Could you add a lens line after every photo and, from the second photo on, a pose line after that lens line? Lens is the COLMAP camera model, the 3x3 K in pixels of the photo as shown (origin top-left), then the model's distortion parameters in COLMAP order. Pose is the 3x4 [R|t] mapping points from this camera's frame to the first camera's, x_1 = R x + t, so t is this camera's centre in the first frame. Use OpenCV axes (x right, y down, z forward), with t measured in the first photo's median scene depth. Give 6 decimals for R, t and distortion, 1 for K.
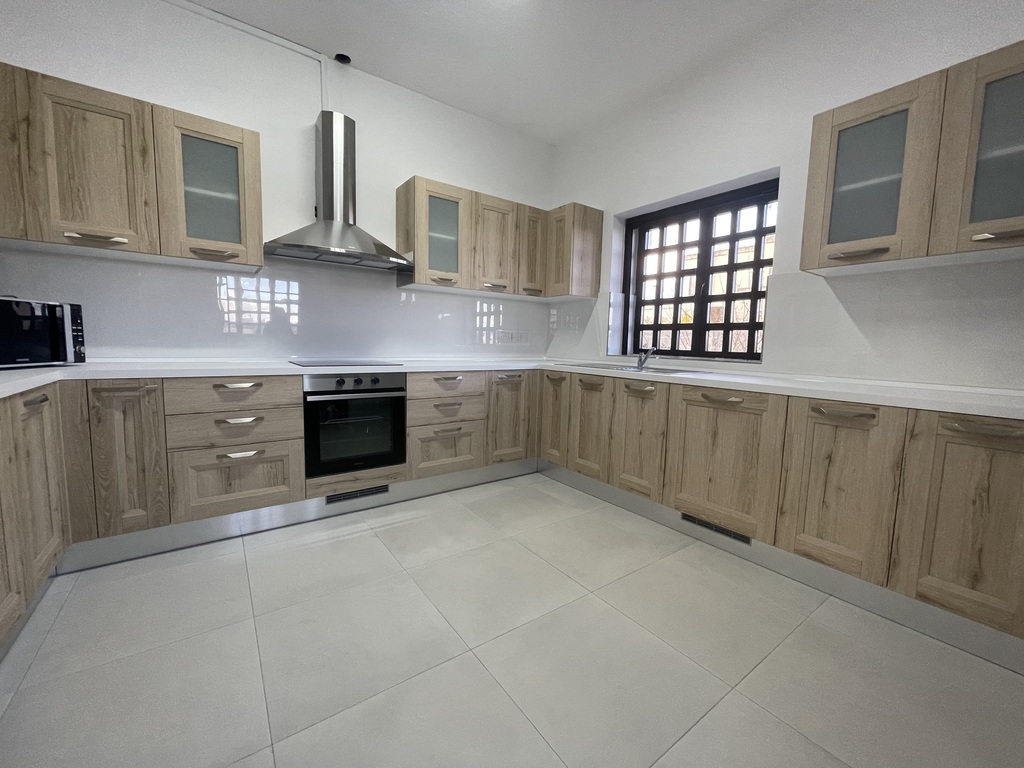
lens RADIAL K [[411.7, 0, 510.3], [0, 411.7, 383.0], [0, 0, 1]] dist [-0.001973, -0.000635]
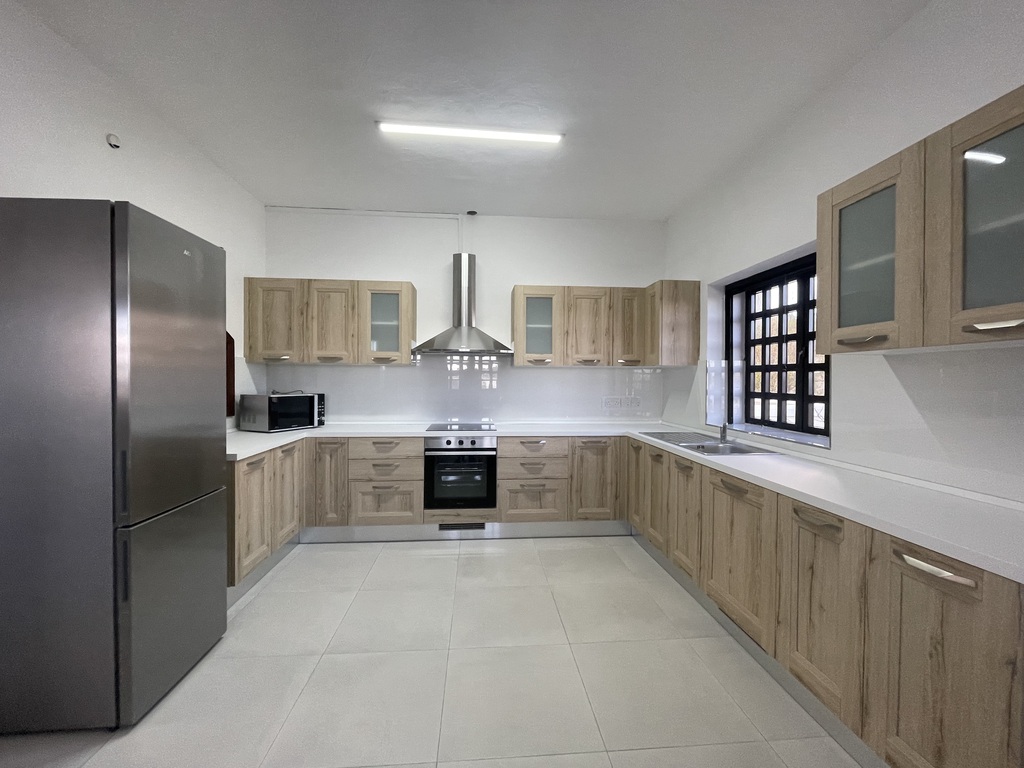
lens RADIAL K [[411.7, 0, 510.3], [0, 411.7, 383.0], [0, 0, 1]] dist [-0.001973, -0.000635]
pose [[0.856054, -0.014158, -0.516693, 0.469257], [-0.037654, 0.995261, -0.089657, -0.081723], [0.515513, 0.096207, 0.851463, -0.103175]]
